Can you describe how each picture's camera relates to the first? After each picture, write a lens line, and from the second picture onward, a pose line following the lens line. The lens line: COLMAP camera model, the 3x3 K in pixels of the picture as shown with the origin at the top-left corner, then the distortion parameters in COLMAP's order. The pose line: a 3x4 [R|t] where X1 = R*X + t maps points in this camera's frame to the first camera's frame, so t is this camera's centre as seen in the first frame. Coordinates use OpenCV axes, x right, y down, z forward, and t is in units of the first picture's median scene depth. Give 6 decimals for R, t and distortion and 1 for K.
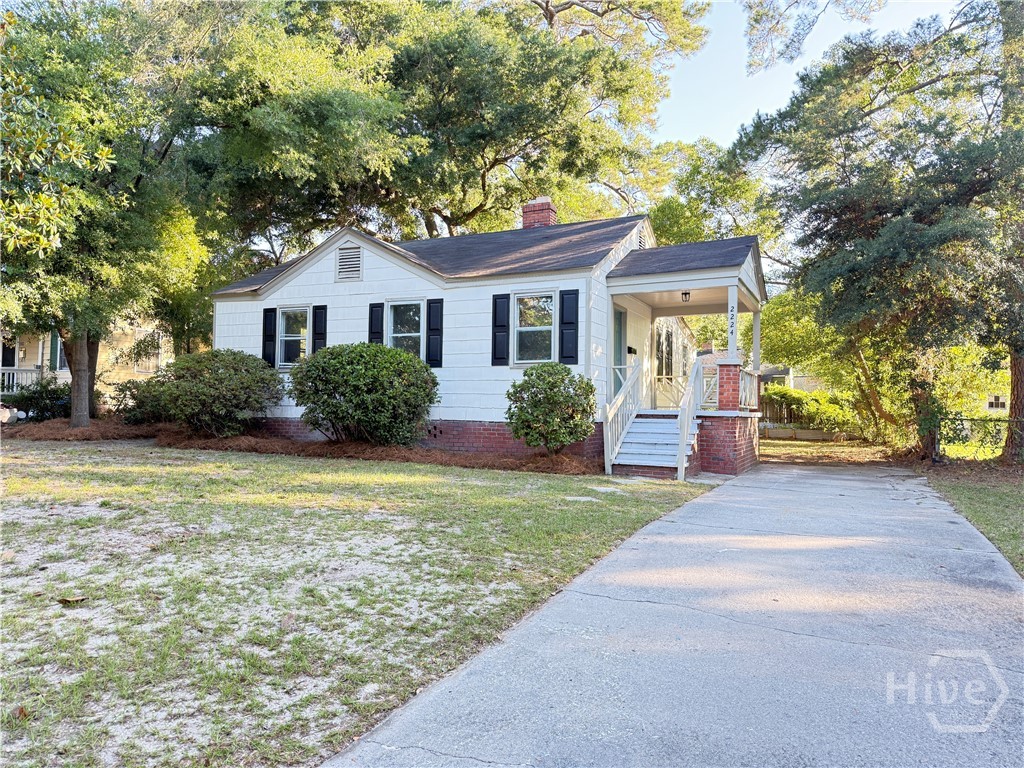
lens RADIAL K [[714.3, 0, 509.7], [0, 714.3, 390.1], [0, 0, 1]] dist [0.024602, -0.038323]
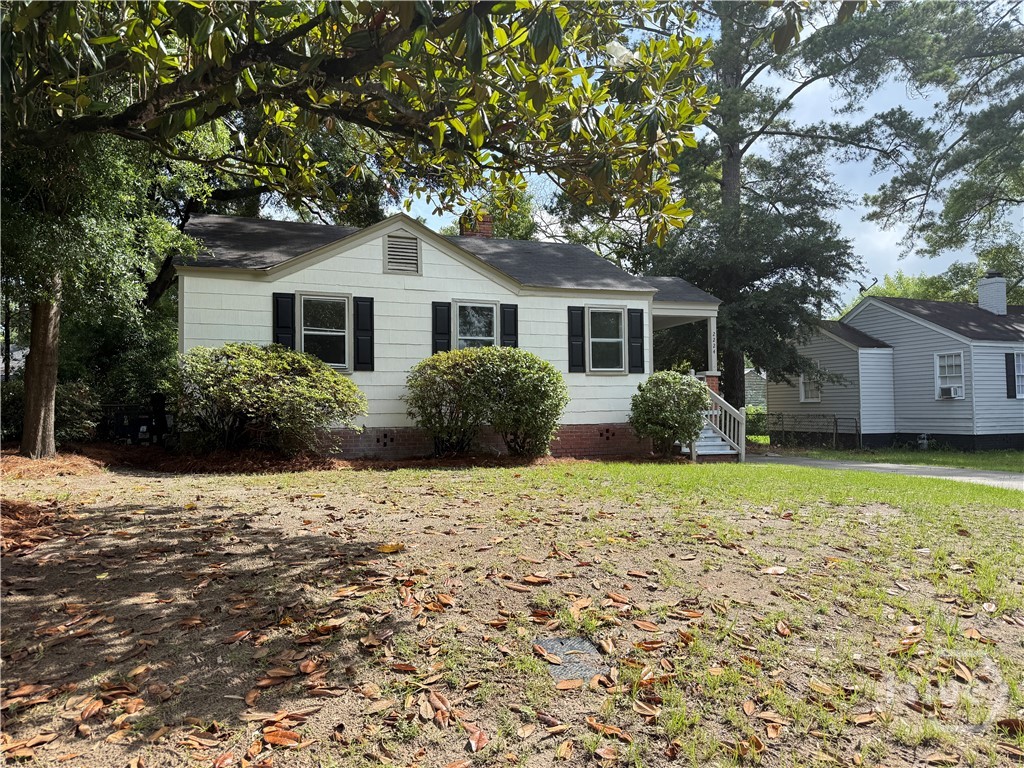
lens RADIAL K [[714.3, 0, 509.6], [0, 714.3, 385.8], [0, 0, 1]] dist [0.024602, -0.038323]
pose [[0.710640, 0.004687, 0.703540, -0.814588], [-0.000780, 0.999982, -0.005874, -0.007514], [-0.703556, 0.003625, 0.710631, 0.285922]]
